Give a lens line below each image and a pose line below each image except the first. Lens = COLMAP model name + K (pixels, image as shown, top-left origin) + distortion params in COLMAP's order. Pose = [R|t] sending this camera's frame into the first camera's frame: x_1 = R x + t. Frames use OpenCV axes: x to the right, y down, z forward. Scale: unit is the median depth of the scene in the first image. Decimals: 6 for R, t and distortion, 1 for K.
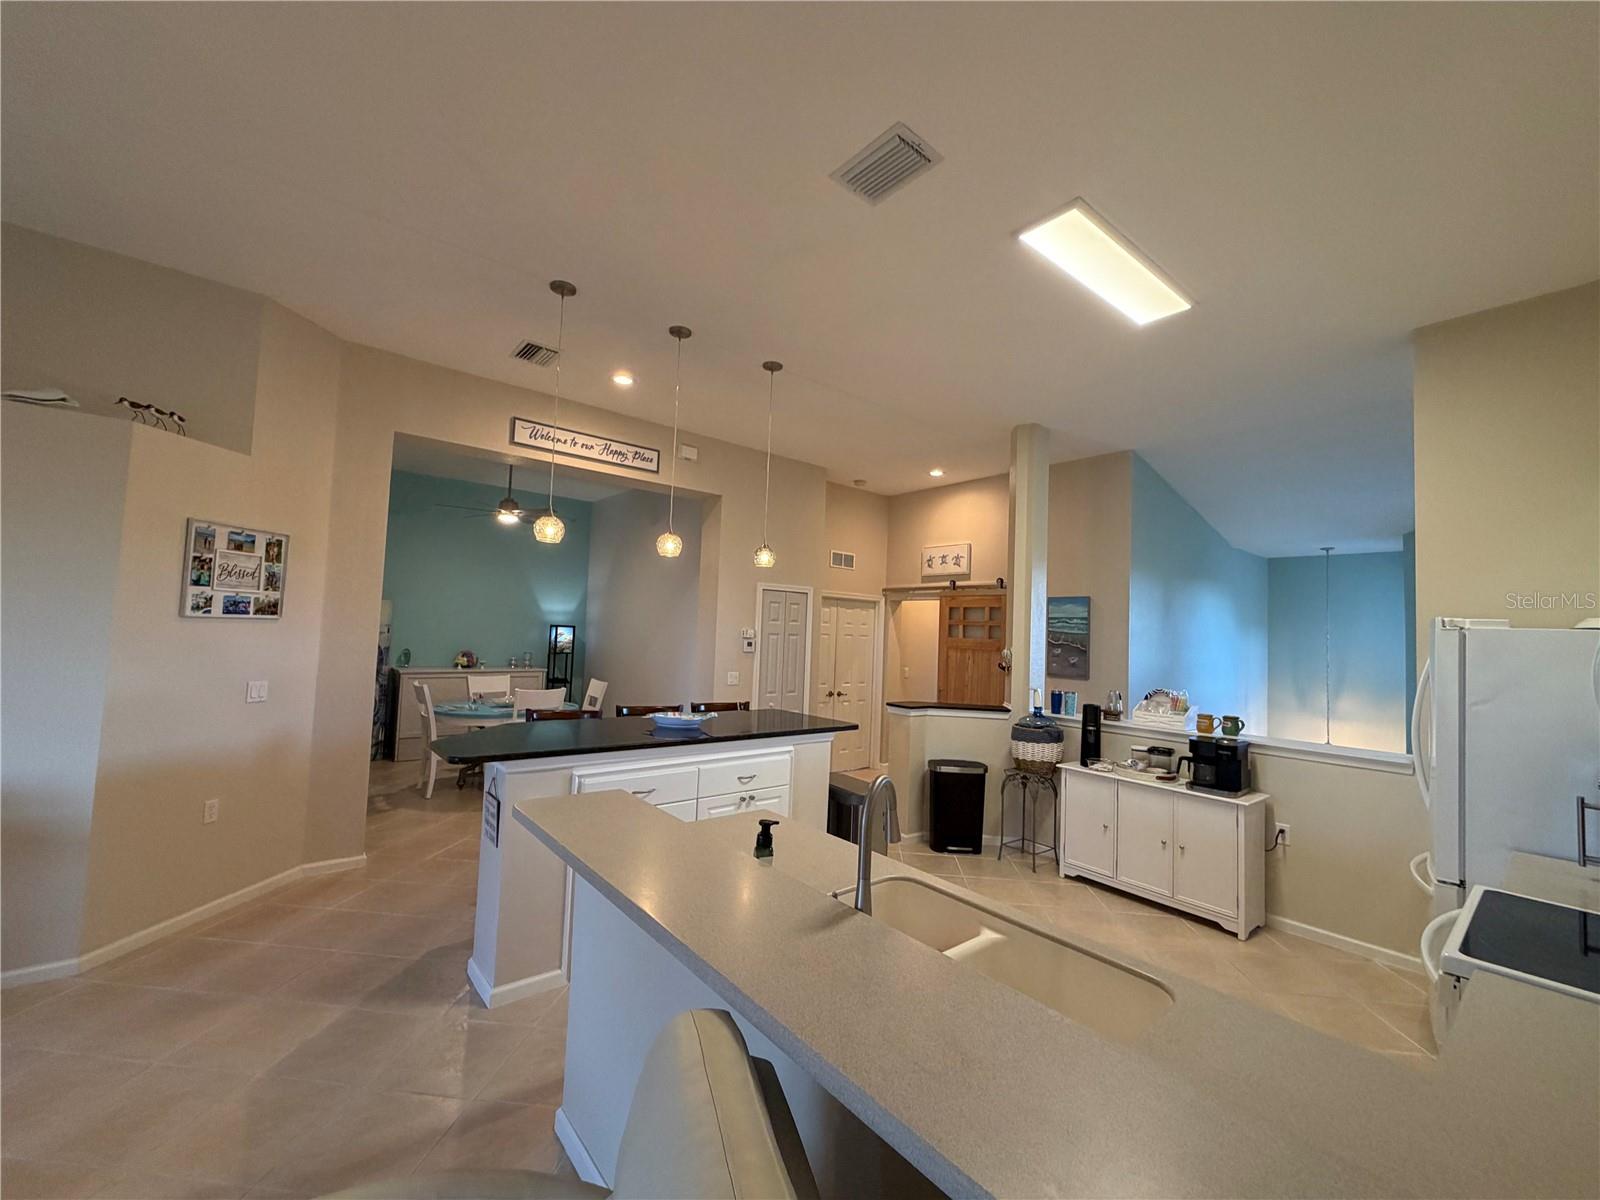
lens RADIAL K [[637.3, 0, 792.9], [0, 637.3, 600.5], [0, 0, 1]] dist [0.000177, 0.000677]
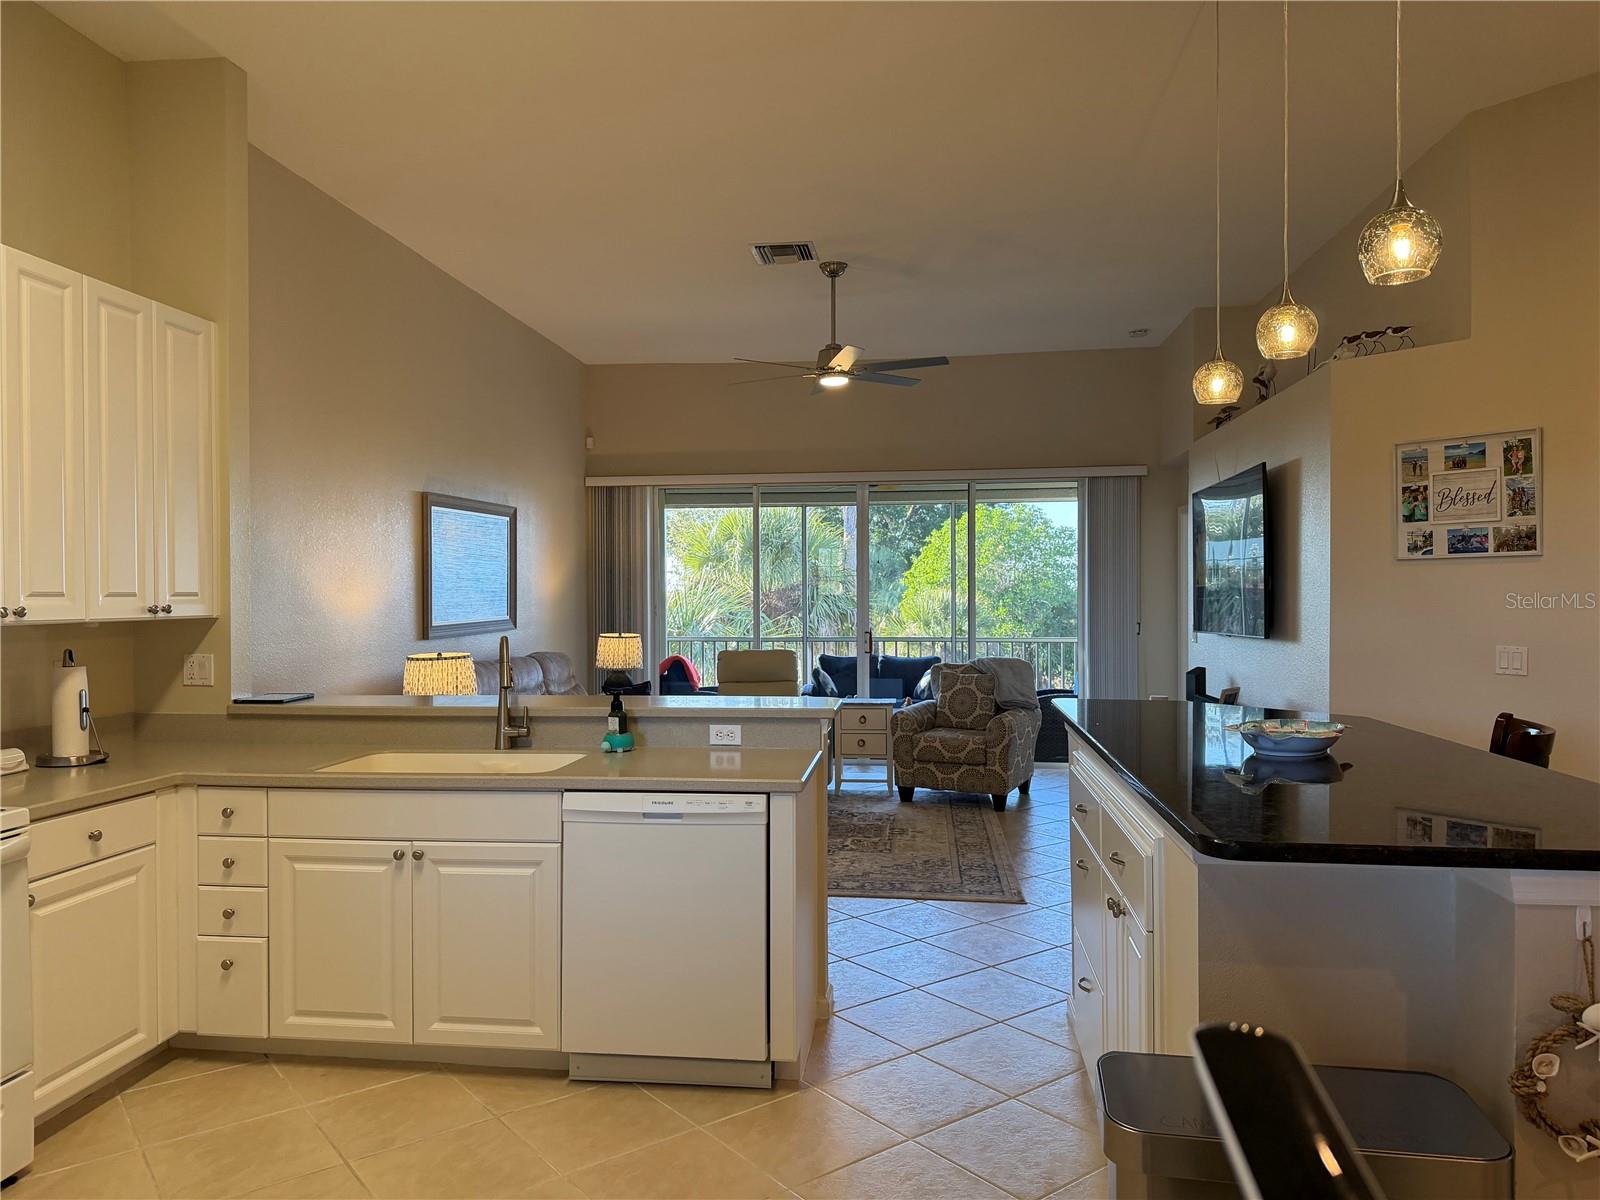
lens RADIAL K [[1117.5, 0, 796.7], [0, 1117.5, 599.7], [0, 0, 1]] dist [0.070501, -0.091038]
pose [[-0.722023, -0.033836, -0.691041, 0.464751], [0.010731, 0.998136, -0.060085, 0.111885], [0.691785, -0.050798, -0.720314, 1.066027]]
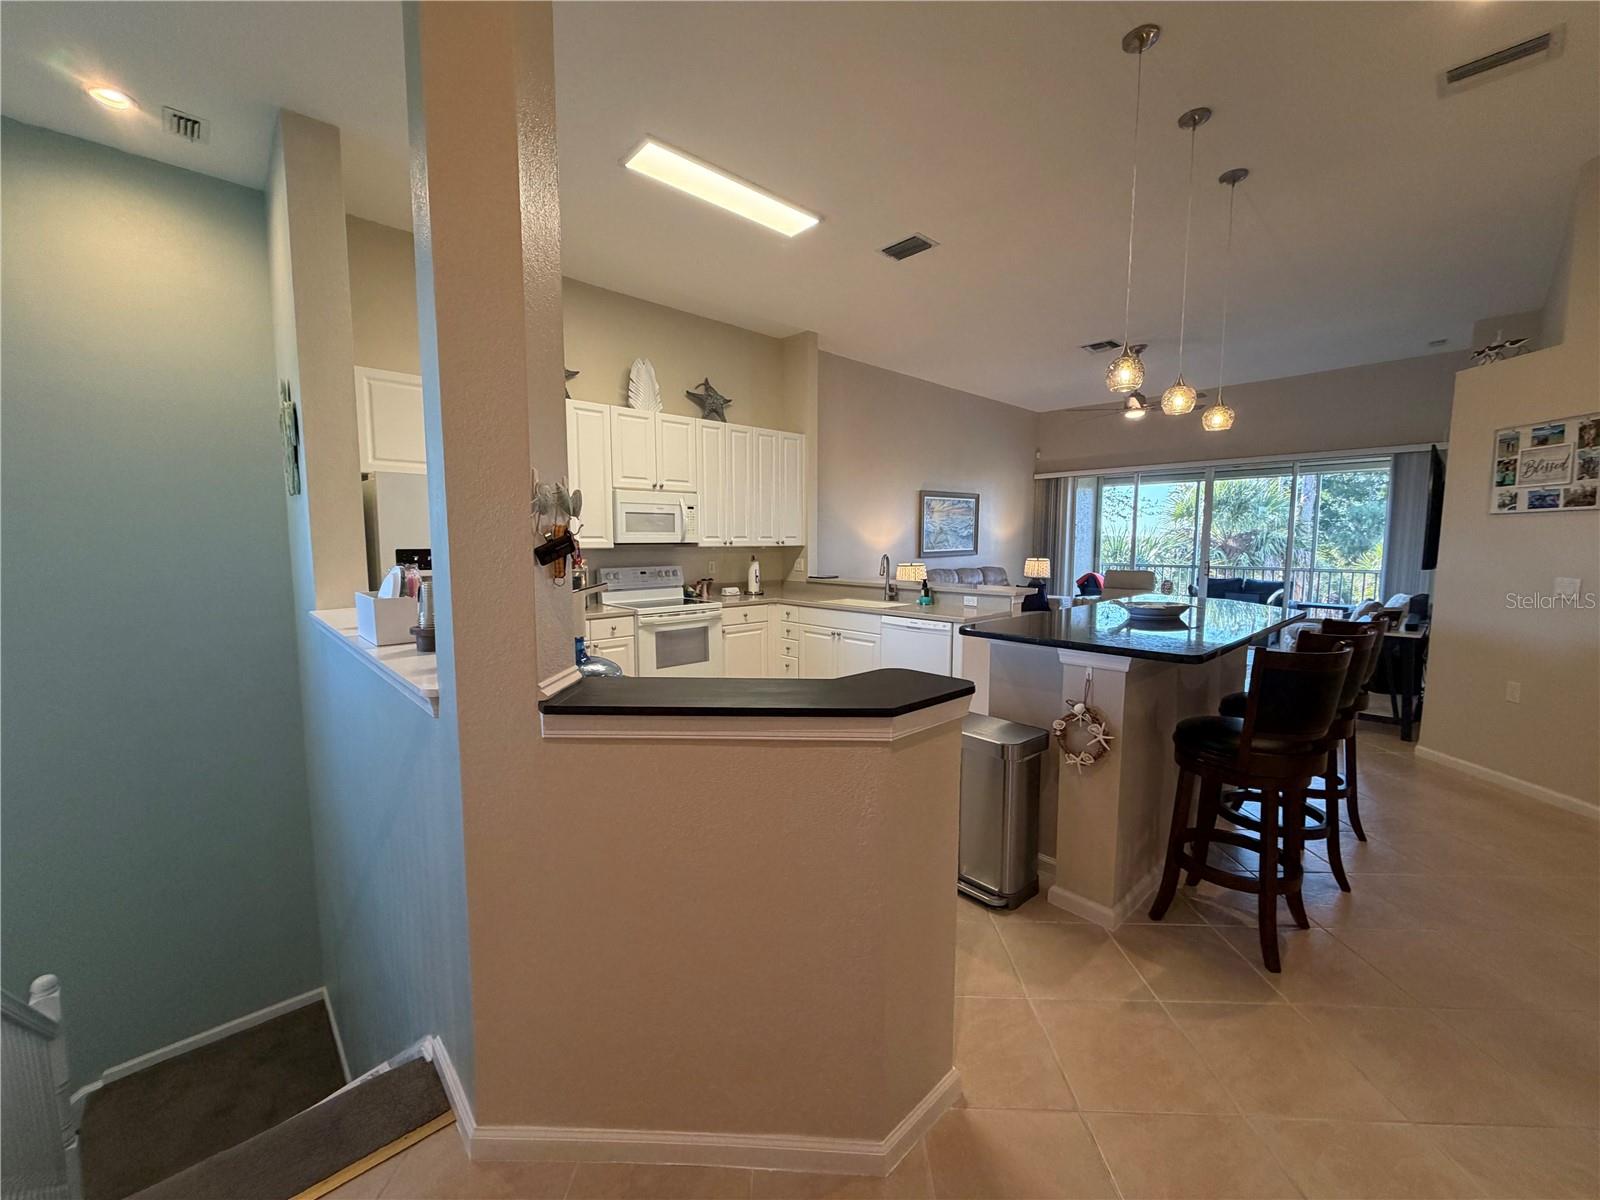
lens RADIAL K [[637.3, 0, 796.3], [0, 637.3, 602.3], [0, 0, 1]] dist [0.000177, 0.000677]
pose [[-0.996975, -0.032923, -0.070400, 0.285841], [-0.036153, 0.998328, 0.045104, 0.127094], [0.068798, 0.047513, -0.996499, 1.465046]]
